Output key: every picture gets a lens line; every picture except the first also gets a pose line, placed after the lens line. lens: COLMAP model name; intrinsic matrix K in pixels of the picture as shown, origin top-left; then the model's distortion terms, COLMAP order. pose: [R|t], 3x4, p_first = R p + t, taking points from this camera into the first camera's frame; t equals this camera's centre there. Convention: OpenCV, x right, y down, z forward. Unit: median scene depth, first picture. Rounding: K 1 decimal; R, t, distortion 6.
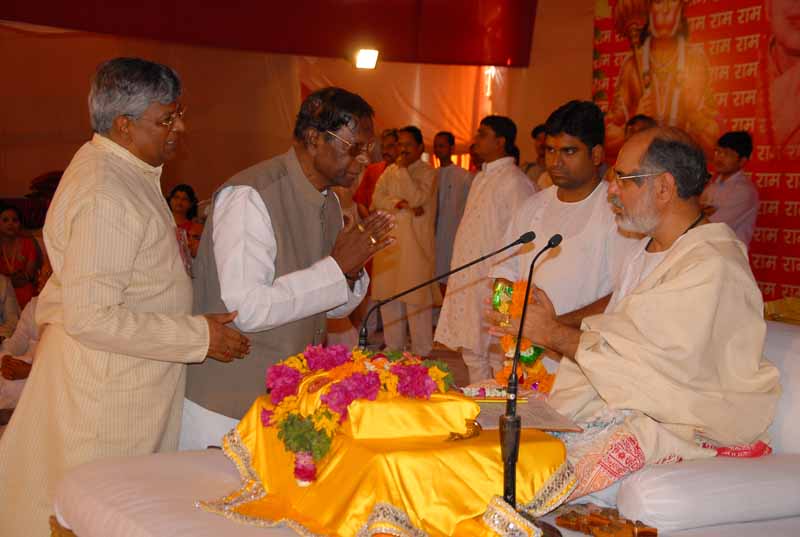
lens RADIAL K [[1316.5, 0, 399.1], [0, 1316.5, 265.1], [0, 0, 1]] dist [0.252417, 0.000000]
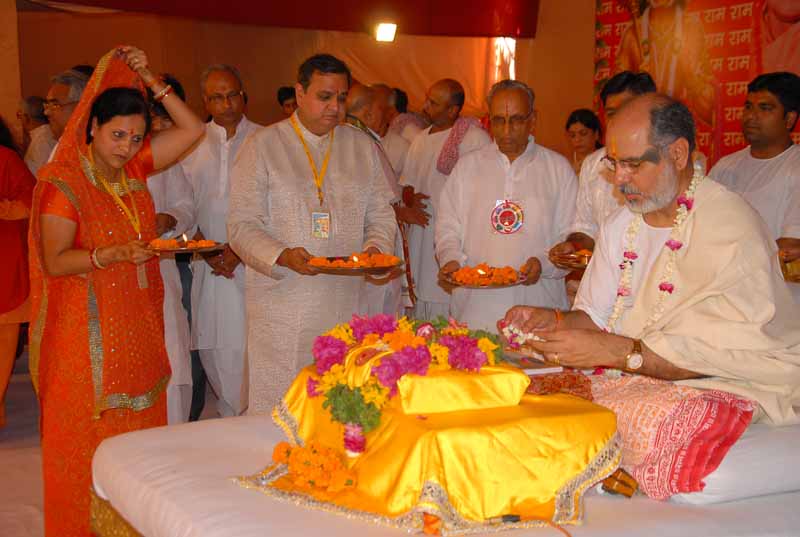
lens RADIAL K [[1163.2, 0, 400.0], [0, 1163.2, 272.8], [0, 0, 1]] dist [0.206447, 0.000000]
pose [[0.999885, -0.010860, -0.010586, -0.023882], [0.011339, 0.998864, 0.046272, -0.011696], [0.010072, -0.046387, 0.998873, 0.119667]]
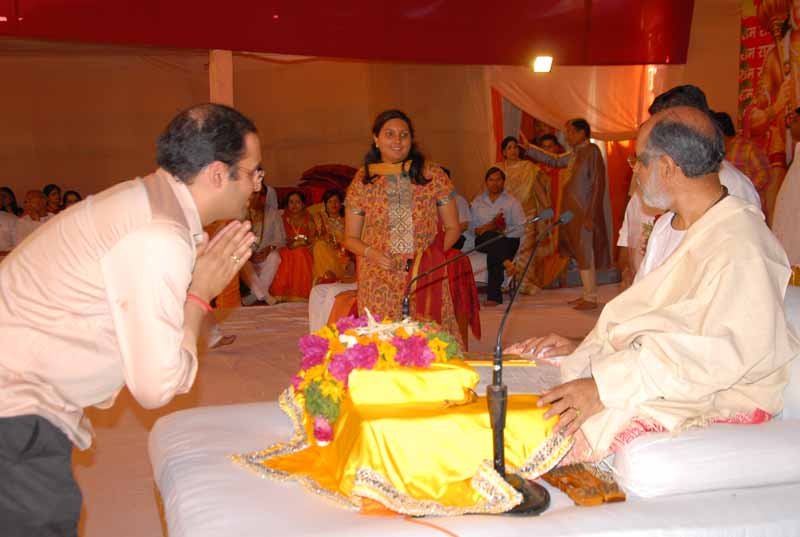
lens RADIAL K [[1020.6, 0, 398.8], [0, 1020.6, 272.4], [0, 0, 1]] dist [0.147876, 0.000000]
pose [[0.979319, -0.009447, -0.202102, 0.152480], [0.017275, 0.999166, 0.037002, -0.007130], [0.201584, -0.039728, 0.978665, 0.164812]]
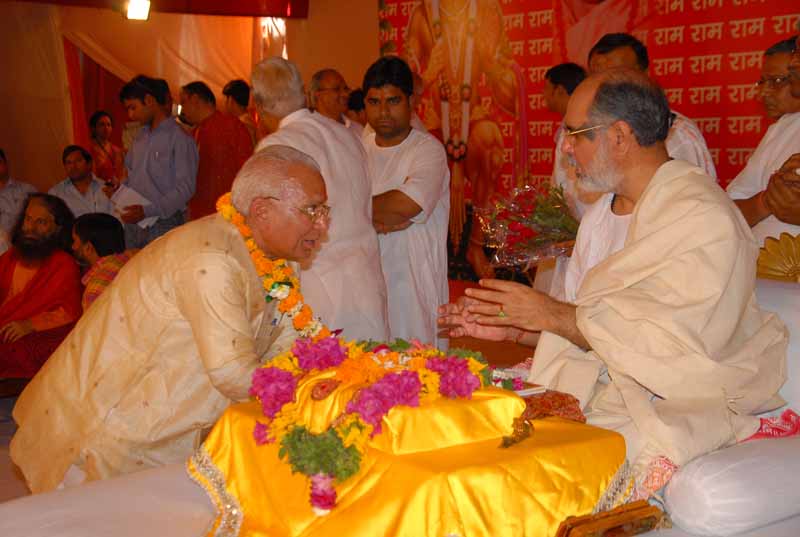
lens RADIAL K [[1316.5, 0, 405.1], [0, 1316.5, 266.3], [0, 0, 1]] dist [0.252417, 0.000000]
pose [[0.978550, -0.055384, 0.198426, -0.161879], [0.048796, 0.998088, 0.037942, -0.013655], [-0.200148, -0.027446, 0.979381, 0.176023]]
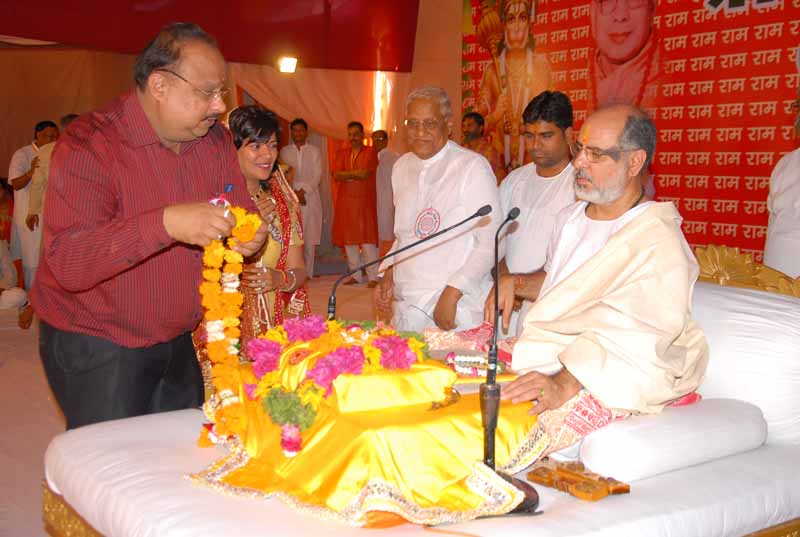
lens RADIAL K [[961.7, 0, 405.4], [0, 961.7, 263.4], [0, 0, 1]] dist [0.058260, 0.000000]
pose [[0.994421, -0.022584, 0.103042, -0.051538], [0.018084, 0.998850, 0.044408, -0.014474], [-0.103926, -0.042297, 0.993685, 0.225907]]
